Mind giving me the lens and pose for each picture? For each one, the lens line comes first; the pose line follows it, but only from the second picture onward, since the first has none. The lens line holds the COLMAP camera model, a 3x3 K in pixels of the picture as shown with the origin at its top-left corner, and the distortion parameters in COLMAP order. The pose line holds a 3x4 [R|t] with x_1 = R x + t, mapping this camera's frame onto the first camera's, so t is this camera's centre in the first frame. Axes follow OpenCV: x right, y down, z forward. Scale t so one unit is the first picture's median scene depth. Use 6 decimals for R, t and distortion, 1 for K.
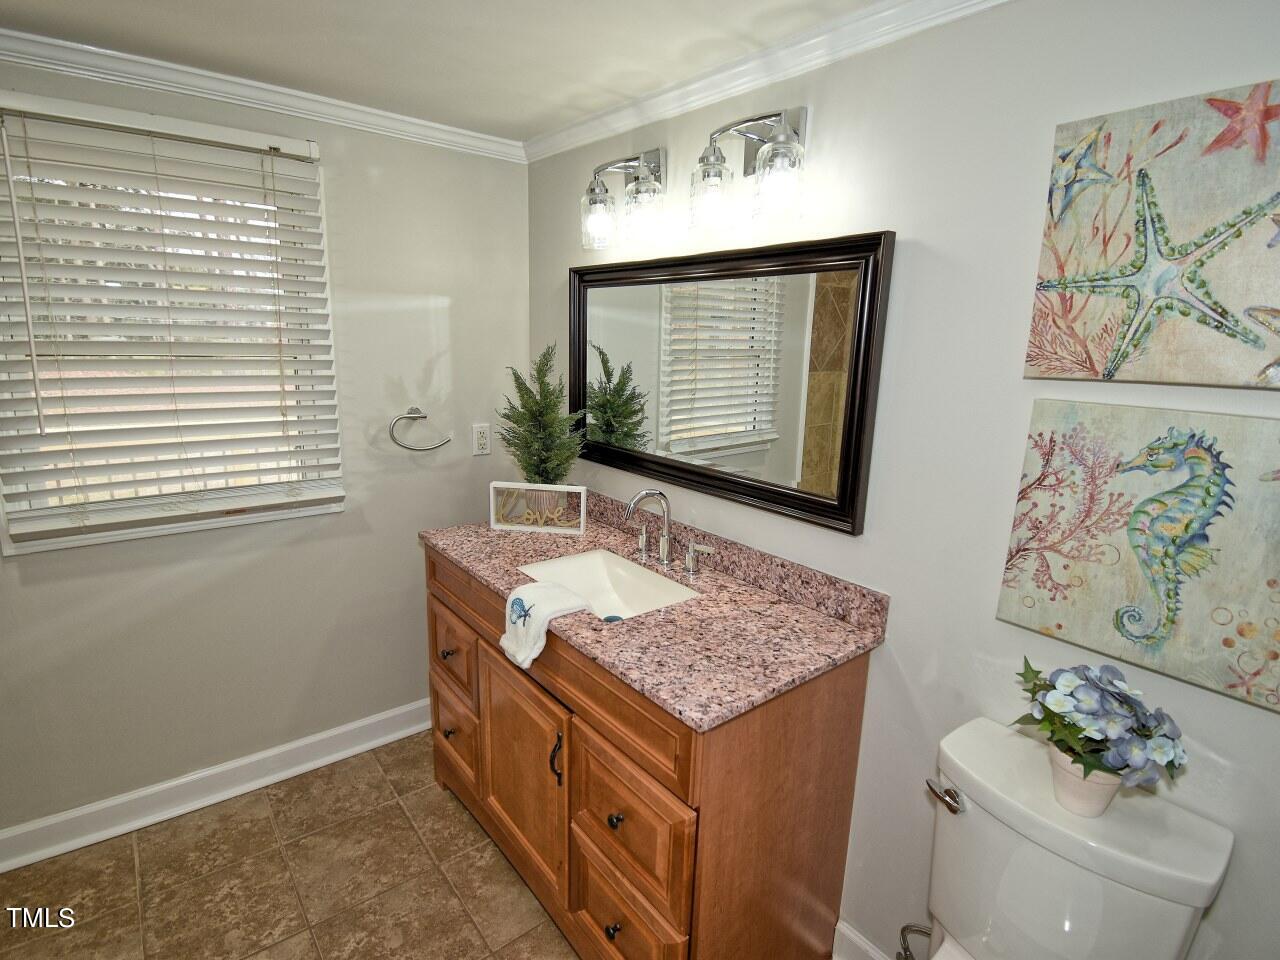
lens RADIAL K [[642.2, 0, 640.0], [0, 642.2, 480.0], [0, 0, 1]] dist [0.024623, -0.027393]
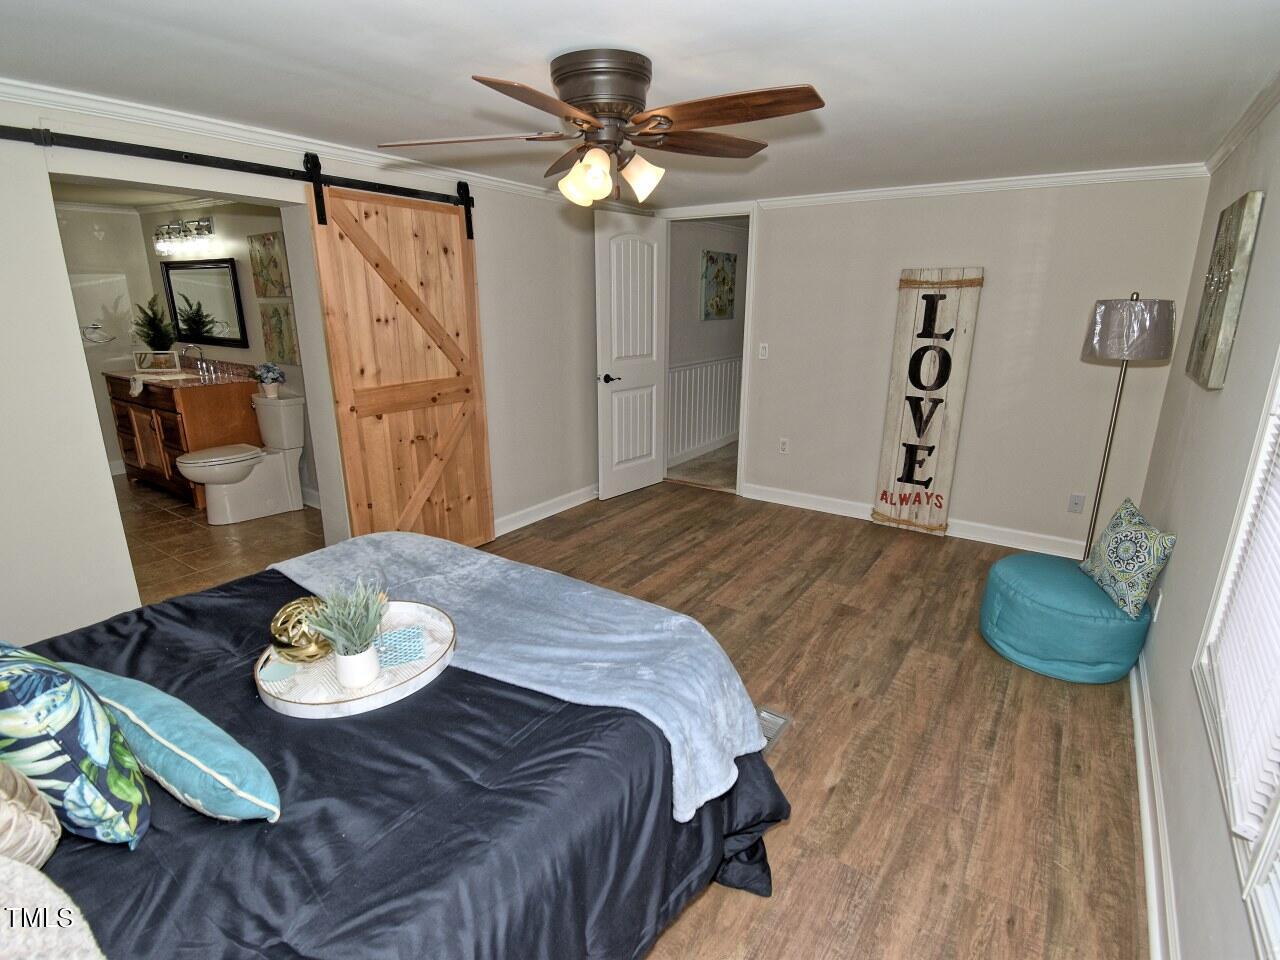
lens RADIAL K [[642.2, 0, 640.0], [0, 642.2, 480.0], [0, 0, 1]] dist [0.024623, -0.027393]
pose [[0.955600, -0.107590, 0.274322, 0.860271], [0.088120, 0.992698, 0.082371, 0.444274], [-0.281182, -0.054540, 0.958103, -1.865878]]
